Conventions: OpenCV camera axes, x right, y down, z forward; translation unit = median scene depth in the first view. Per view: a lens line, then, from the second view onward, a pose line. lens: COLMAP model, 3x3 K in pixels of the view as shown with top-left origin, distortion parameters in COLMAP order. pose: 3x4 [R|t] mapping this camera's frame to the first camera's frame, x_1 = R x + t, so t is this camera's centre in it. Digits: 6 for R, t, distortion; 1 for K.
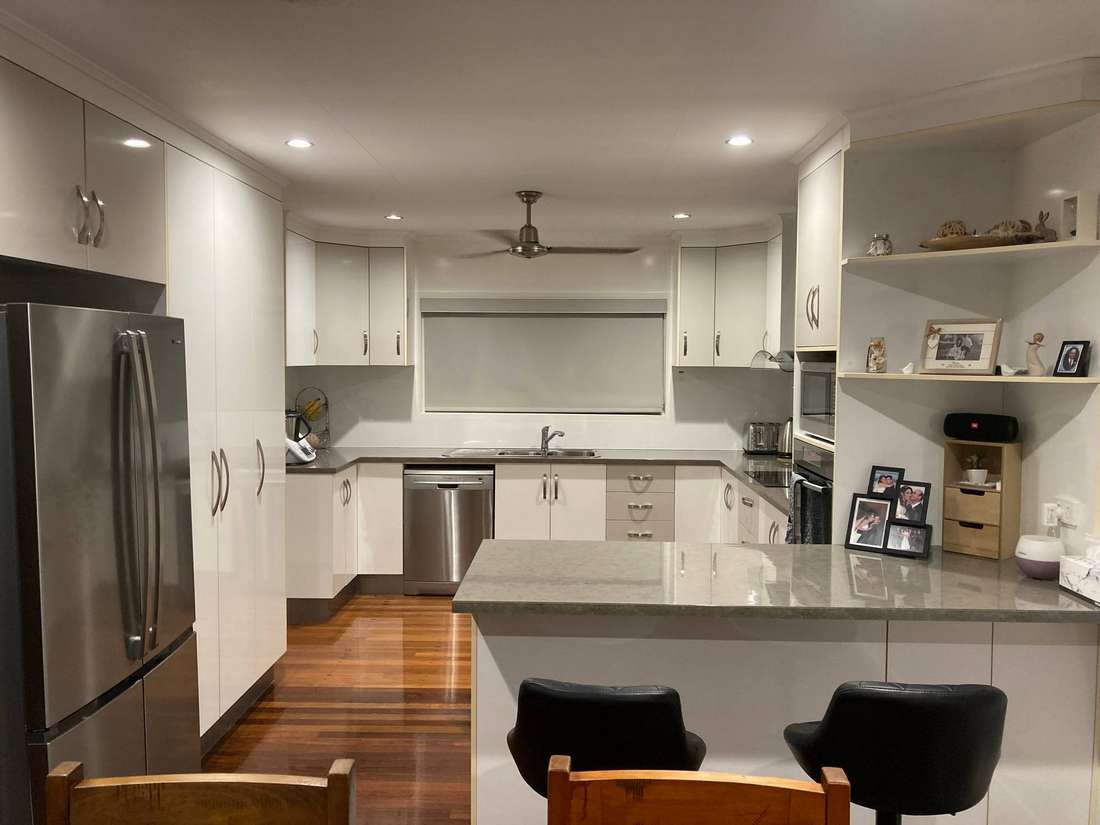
lens RADIAL K [[906.6, 0, 550.1], [0, 906.6, 411.6], [0, 0, 1]] dist [-0.001081, -0.010621]
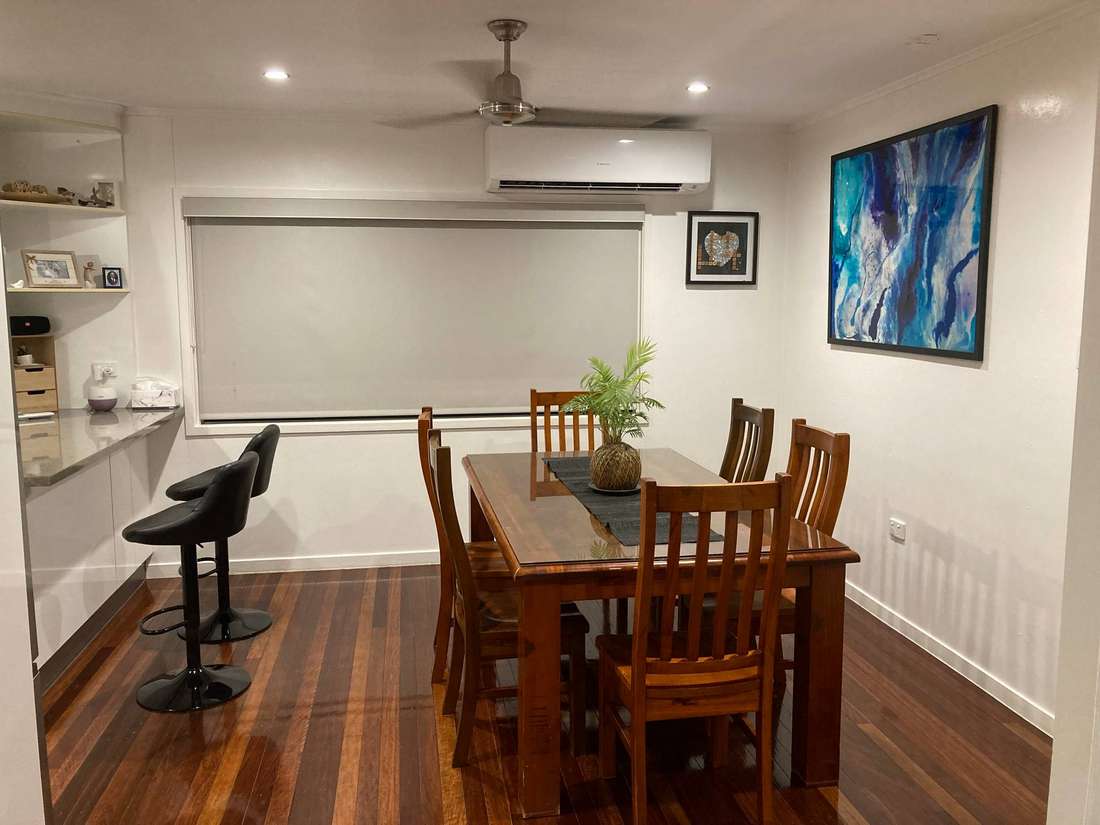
lens RADIAL K [[906.6, 0, 550.7], [0, 906.6, 413.1], [0, 0, 1]] dist [-0.001081, -0.010621]
pose [[-0.190411, -0.128027, 0.973320, -1.231255], [0.061520, 0.987955, 0.141987, 0.001942], [-0.979775, 0.086915, -0.180242, 0.491916]]
